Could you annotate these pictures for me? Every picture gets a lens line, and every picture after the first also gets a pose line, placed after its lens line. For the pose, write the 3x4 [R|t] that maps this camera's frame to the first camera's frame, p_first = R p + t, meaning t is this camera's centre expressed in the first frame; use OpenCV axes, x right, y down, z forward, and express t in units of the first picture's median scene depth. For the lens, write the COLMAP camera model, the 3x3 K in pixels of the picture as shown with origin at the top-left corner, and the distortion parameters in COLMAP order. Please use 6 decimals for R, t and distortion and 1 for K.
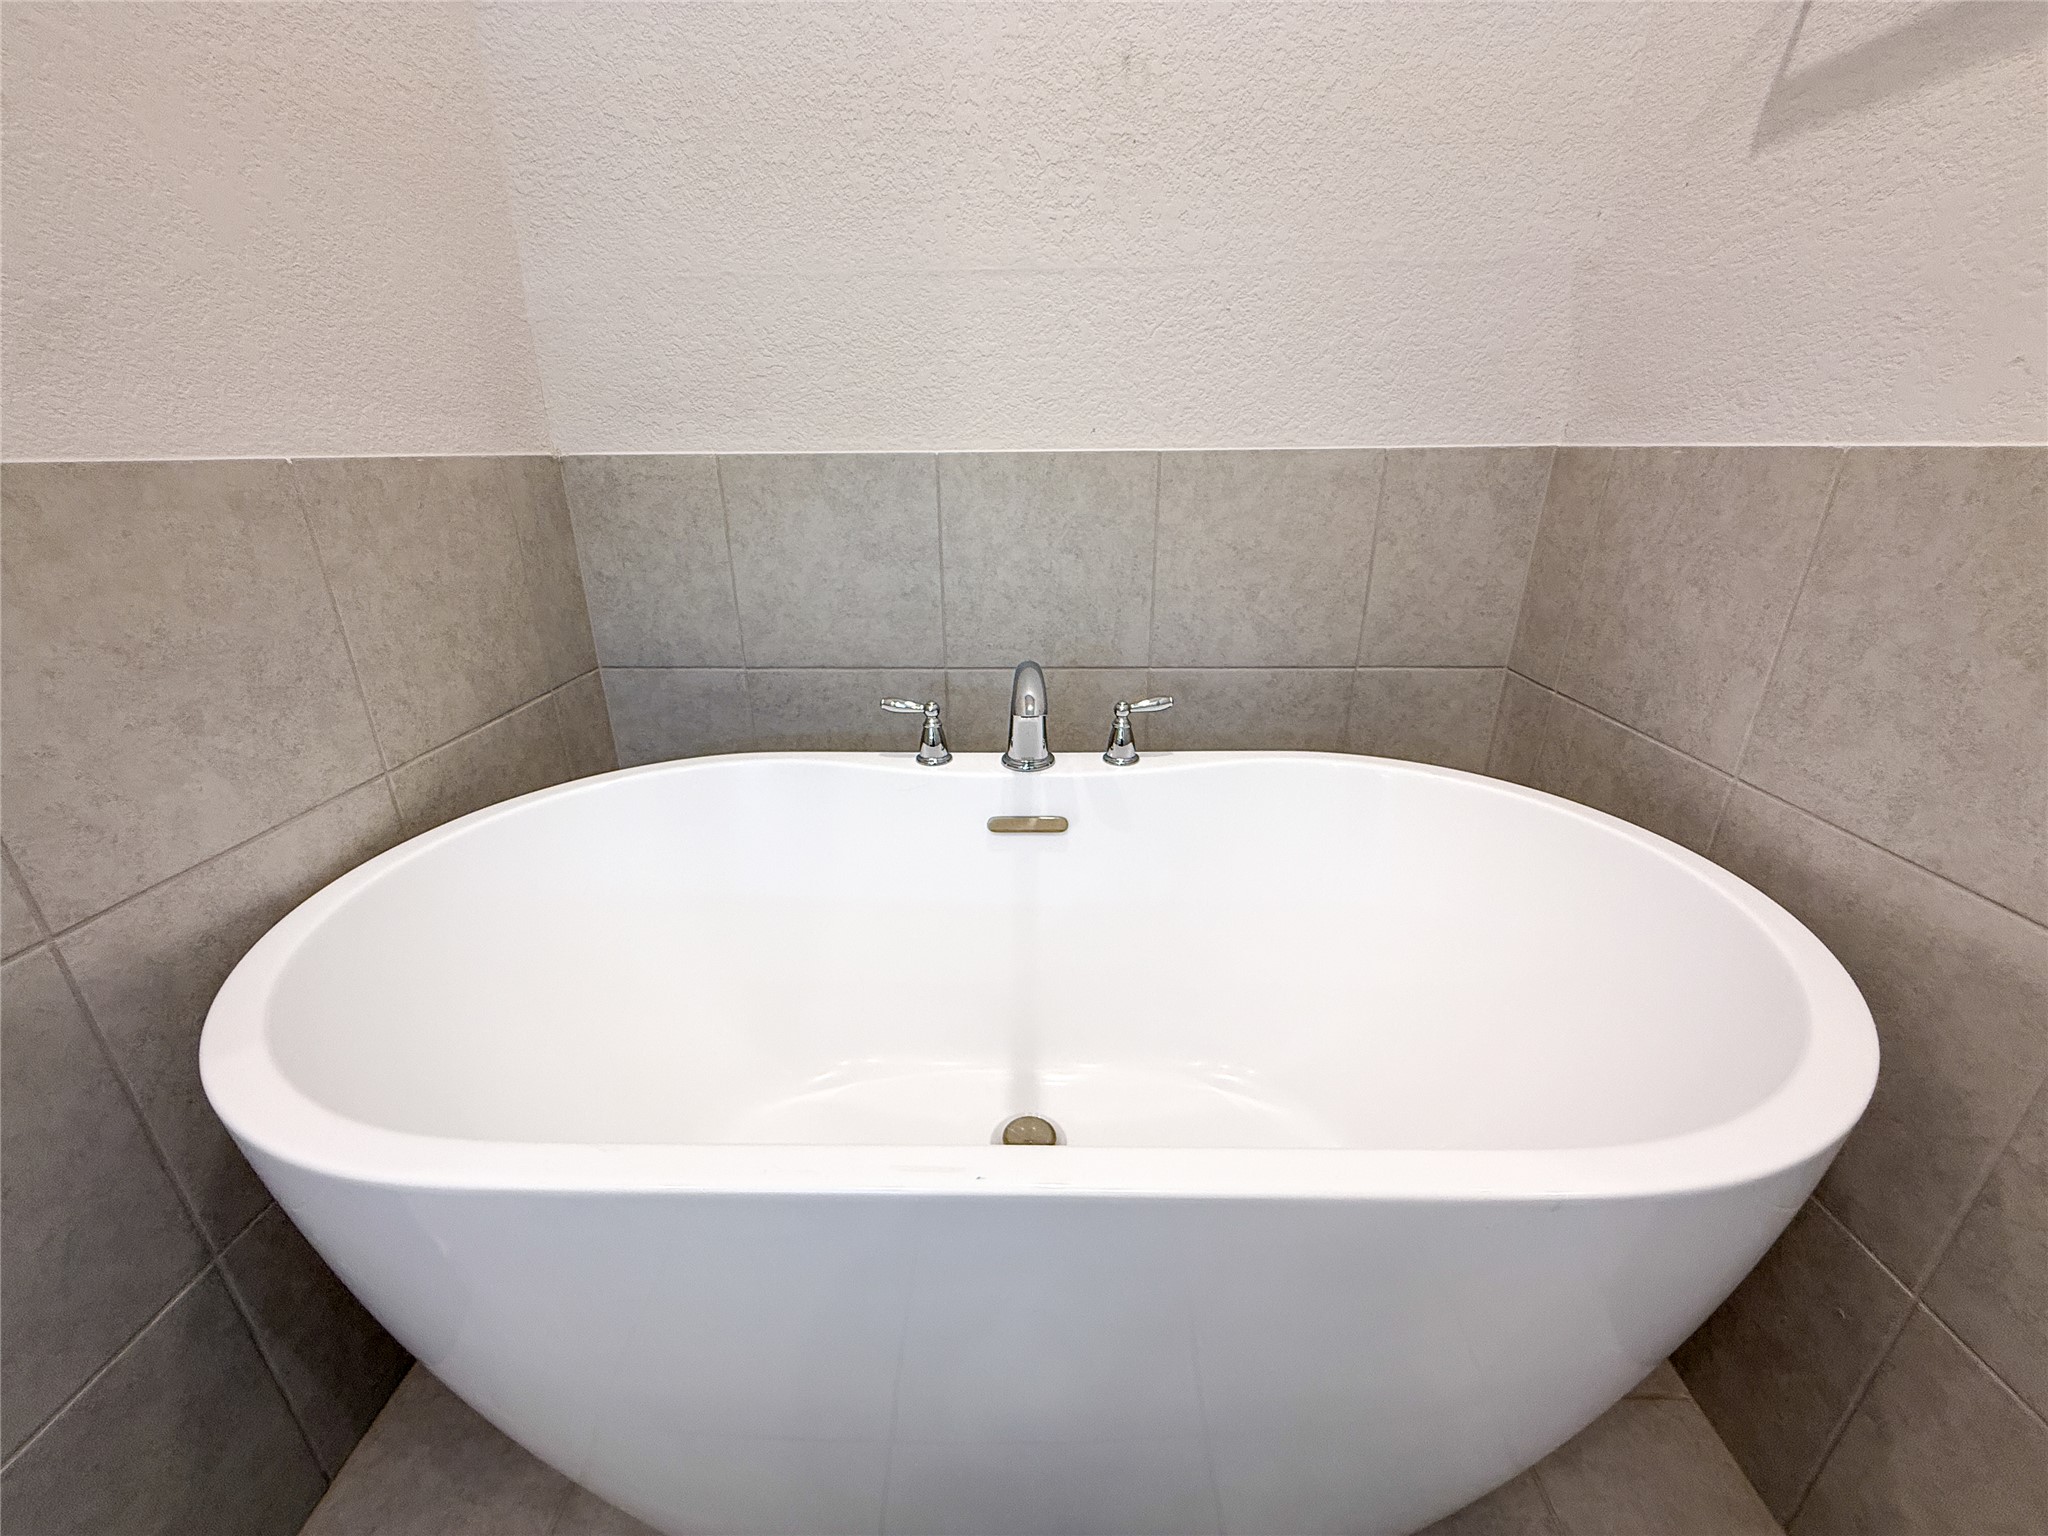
lens RADIAL K [[819.8, 0, 1020.9], [0, 819.8, 770.8], [0, 0, 1]] dist [-0.000095, -0.000388]
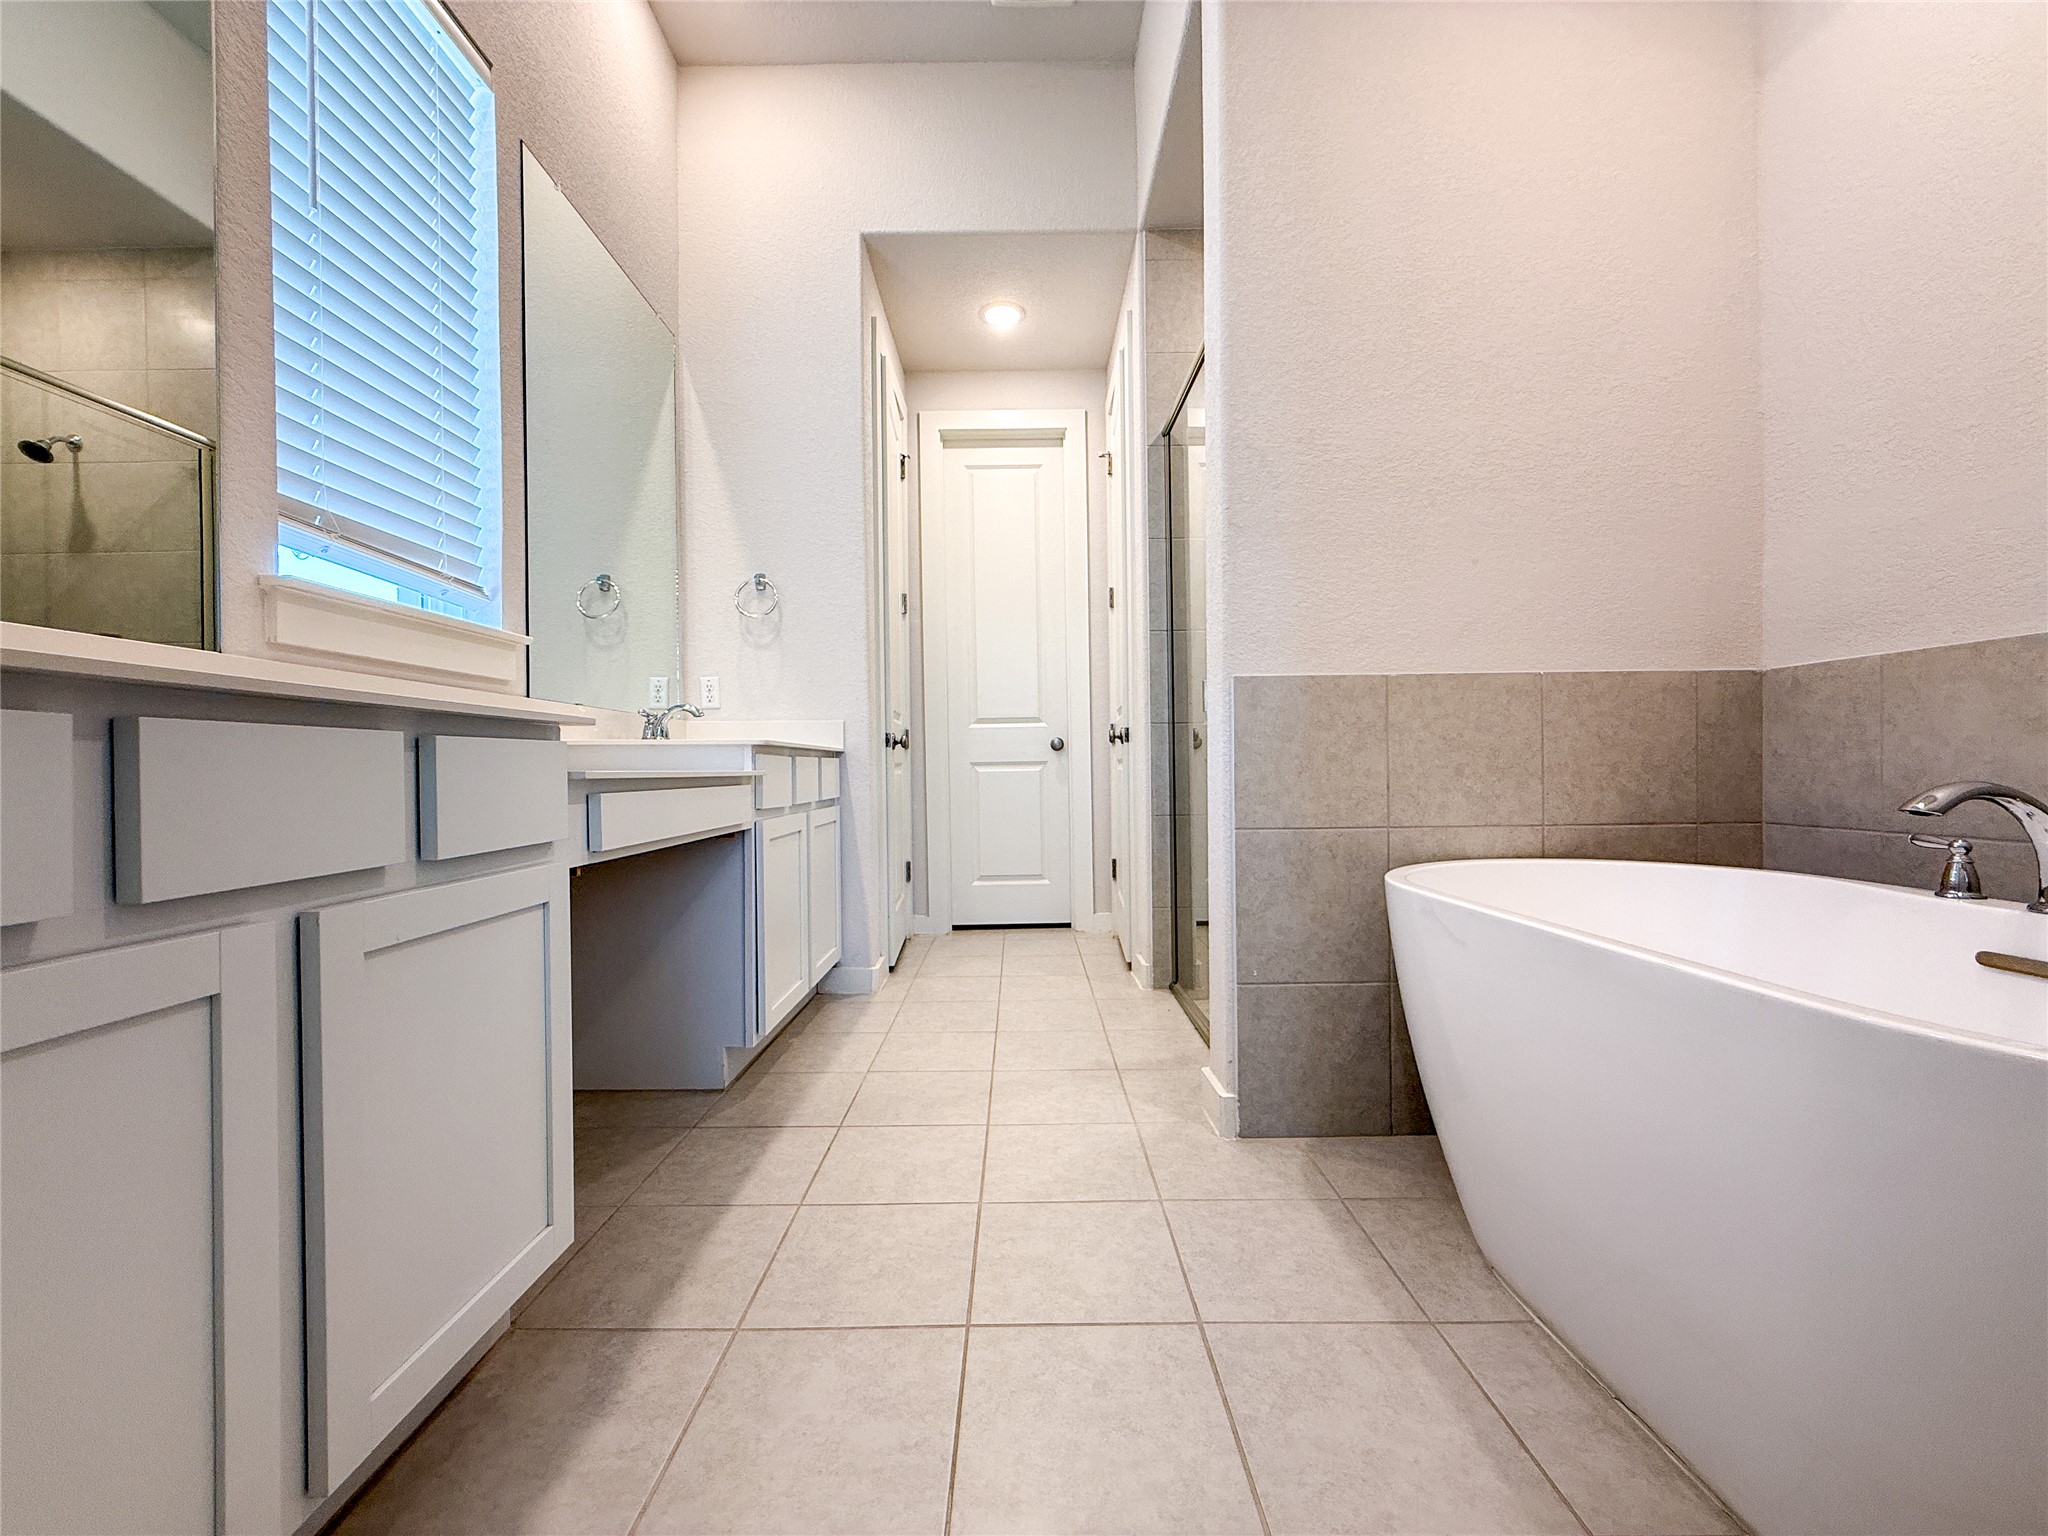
lens RADIAL K [[819.8, 0, 1020.9], [0, 819.8, 770.8], [0, 0, 1]] dist [-0.000095, -0.000388]
pose [[0.027804, 0.007487, -0.999585, 0.918193], [-0.357282, 0.933992, -0.002942, 0.270437], [0.933583, 0.357215, 0.028644, -0.200624]]
